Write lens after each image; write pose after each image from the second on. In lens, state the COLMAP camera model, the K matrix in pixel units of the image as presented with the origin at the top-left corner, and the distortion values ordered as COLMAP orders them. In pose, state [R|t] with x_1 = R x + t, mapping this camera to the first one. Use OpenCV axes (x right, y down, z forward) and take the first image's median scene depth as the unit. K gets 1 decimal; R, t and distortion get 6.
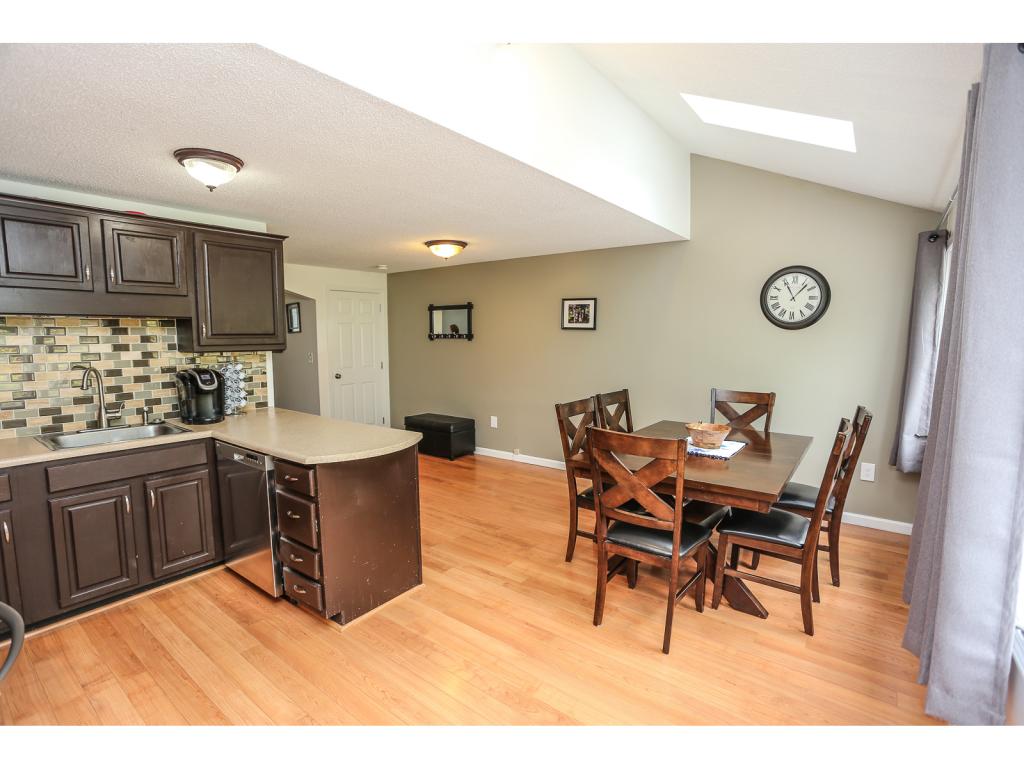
lens RADIAL K [[508.2, 0, 497.6], [0, 508.2, 387.2], [0, 0, 1]] dist [-0.017238, 0.008558]
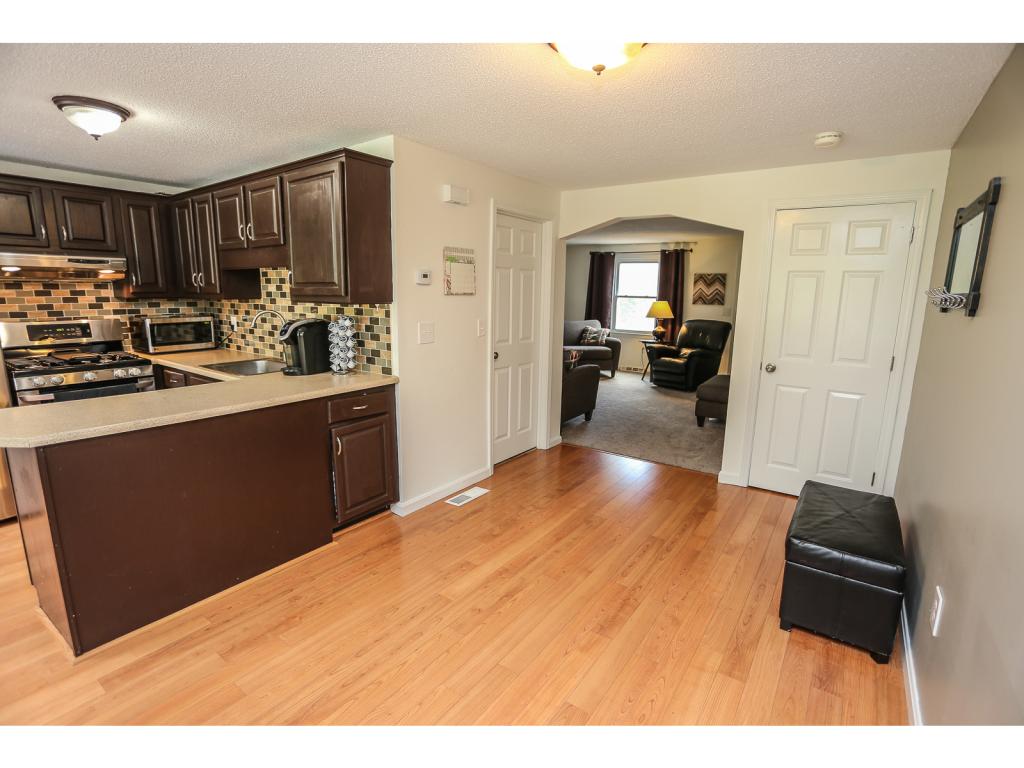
lens RADIAL K [[495.7, 0, 503.8], [0, 495.7, 384.9], [0, 0, 1]] dist [-0.062295, 0.019814]
pose [[0.062261, 0.190404, -0.979730, 0.416918], [-0.119003, 0.976047, 0.182126, -0.140215], [0.990940, 0.105251, 0.083428, 1.433298]]
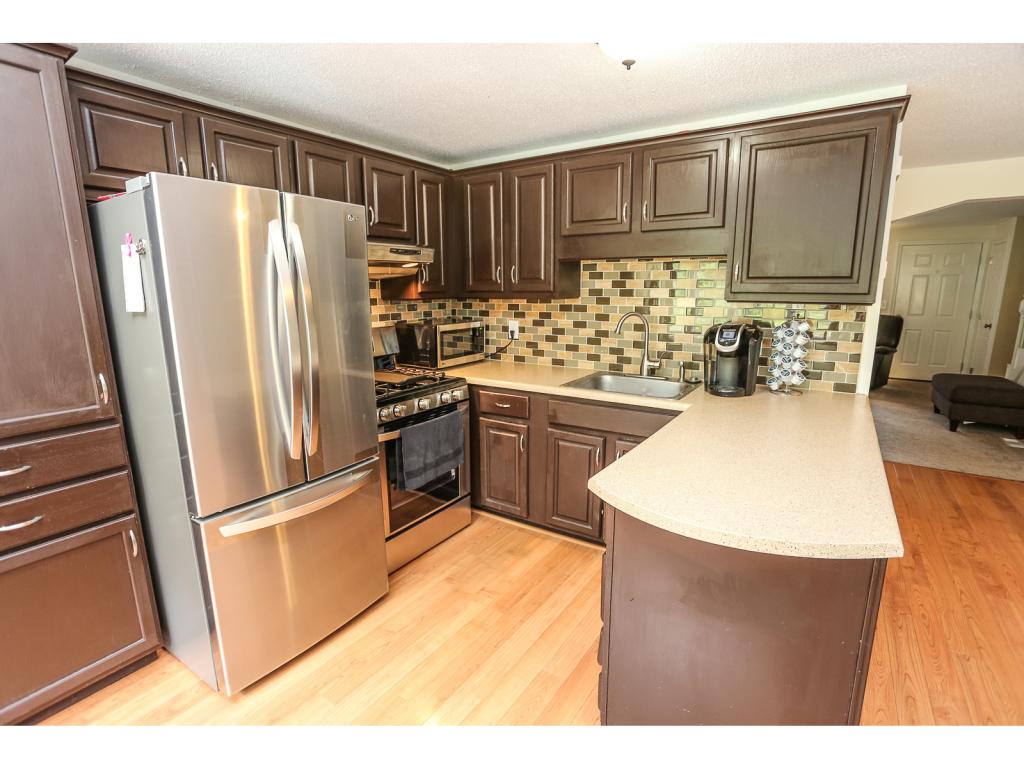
lens RADIAL K [[495.7, 0, 514.5], [0, 495.7, 387.5], [0, 0, 1]] dist [-0.062295, 0.019814]
pose [[0.086018, 0.202734, -0.975448, 0.131853], [-0.097074, 0.976124, 0.194314, -0.057756], [0.991553, 0.077976, 0.103645, 0.660269]]
